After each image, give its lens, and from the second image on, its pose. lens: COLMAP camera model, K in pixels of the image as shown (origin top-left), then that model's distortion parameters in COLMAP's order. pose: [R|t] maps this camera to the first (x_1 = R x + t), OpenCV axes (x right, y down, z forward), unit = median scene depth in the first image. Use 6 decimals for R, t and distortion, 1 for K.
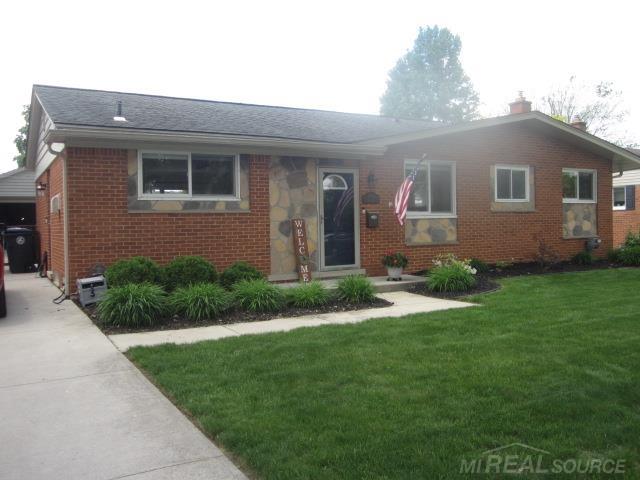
lens RADIAL K [[565.3, 0, 322.7], [0, 565.3, 239.0], [0, 0, 1]] dist [-0.033195, 0.018668]
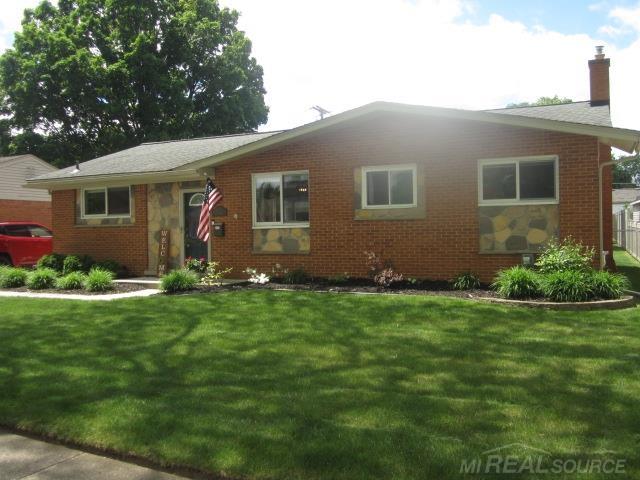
lens RADIAL K [[565.3, 0, 319.9], [0, 565.3, 241.5], [0, 0, 1]] dist [-0.033195, 0.018668]
pose [[0.586691, 0.020303, -0.809557, 1.207704], [-0.016227, 0.999780, 0.013313, -0.030628], [0.809649, 0.005326, 0.586891, 0.505216]]
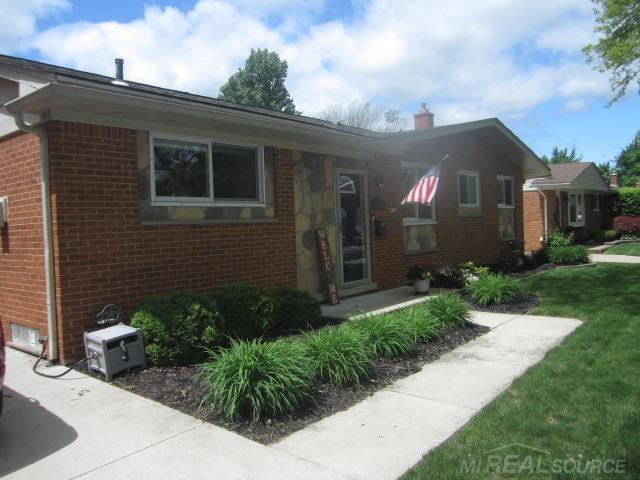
lens RADIAL K [[503.3, 0, 317.6], [0, 503.3, 242.3], [0, 0, 1]] dist [-0.006103, -0.019499]
pose [[0.936262, -0.032672, 0.349780, -0.298934], [0.034159, 0.999415, 0.001917, -0.016161], [-0.349638, 0.010154, 0.936830, 0.301079]]
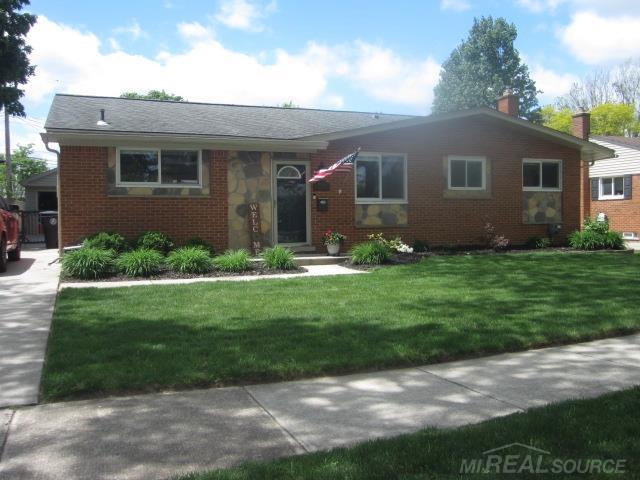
lens RADIAL K [[565.3, 0, 320.9], [0, 565.3, 234.0], [0, 0, 1]] dist [-0.033195, 0.018668]
pose [[0.989611, 0.011504, -0.143311, 0.264122], [-0.010589, 0.999918, 0.007145, 0.019345], [0.143381, -0.005554, 0.989652, -0.161567]]
